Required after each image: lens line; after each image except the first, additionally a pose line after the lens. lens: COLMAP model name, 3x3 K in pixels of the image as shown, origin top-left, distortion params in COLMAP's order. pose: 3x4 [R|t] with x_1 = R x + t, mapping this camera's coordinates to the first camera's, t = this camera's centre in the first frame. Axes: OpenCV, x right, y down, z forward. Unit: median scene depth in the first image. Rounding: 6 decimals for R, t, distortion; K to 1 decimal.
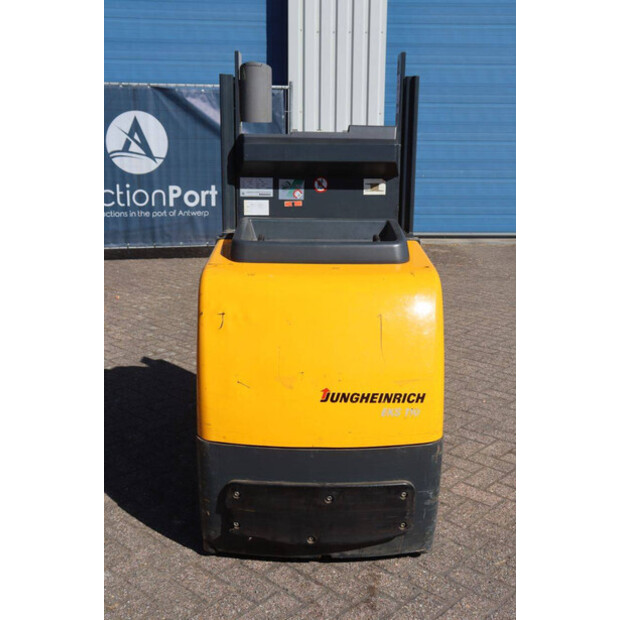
lens RADIAL K [[722.1, 0, 310.0], [0, 722.1, 310.0], [0, 0, 1]] dist [-0.003871, 0.034488]
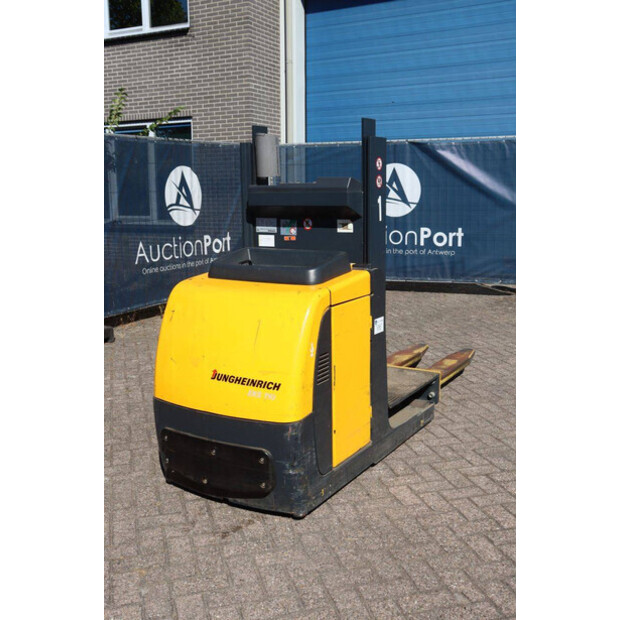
lens RADIAL K [[700.4, 0, 310.0], [0, 700.4, 310.0], [0, 0, 1]] dist [-0.026525, 0.011818]
pose [[0.850597, 0.073973, -0.520589, 0.672757], [-0.102944, 0.994323, -0.026912, 0.010285], [0.515643, 0.076483, 0.853383, -0.040130]]
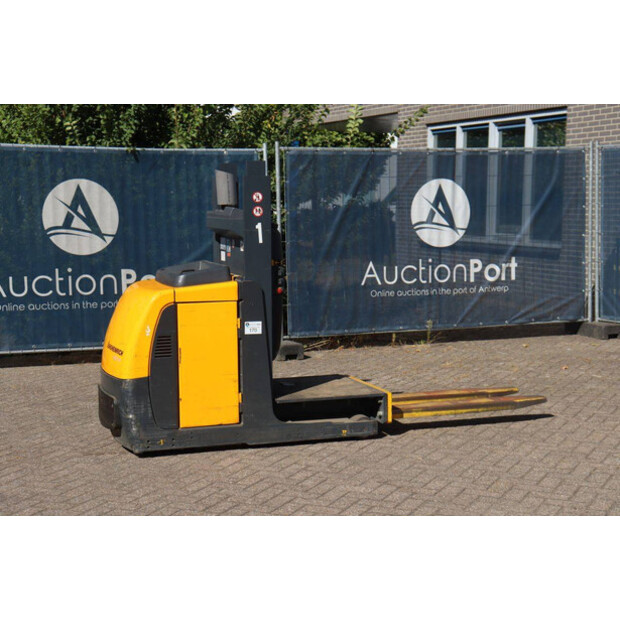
lens RADIAL K [[1167.3, 0, 310.0], [0, 1167.3, 310.0], [0, 0, 1]] dist [0.248211, 0.013946]
pose [[0.312896, 0.088196, -0.945684, 2.488391], [-0.212848, 0.976866, 0.020680, -0.119804], [0.925631, 0.194816, 0.324430, 0.357408]]
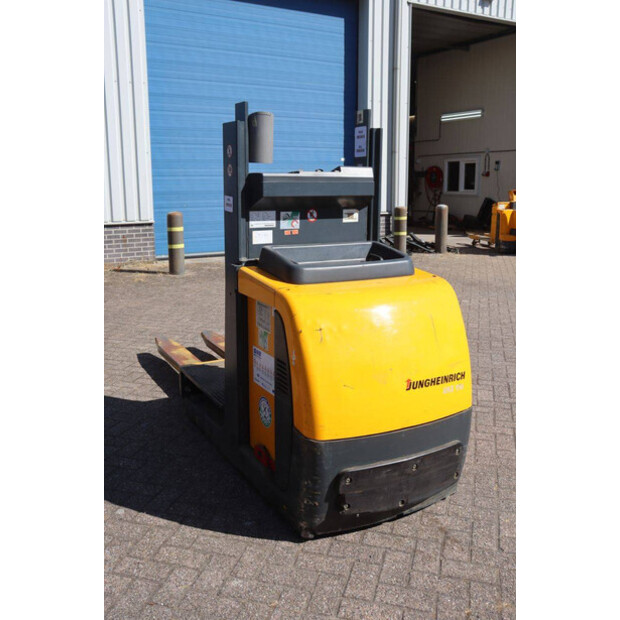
lens RADIAL K [[611.1, 0, 310.0], [0, 611.1, 310.0], [0, 0, 1]] dist [-0.053855, -0.003268]
pose [[0.884810, -0.102163, 0.454614, -0.462440], [0.107202, 0.994128, 0.014760, -0.033520], [-0.453452, 0.035676, 0.890566, 0.109977]]
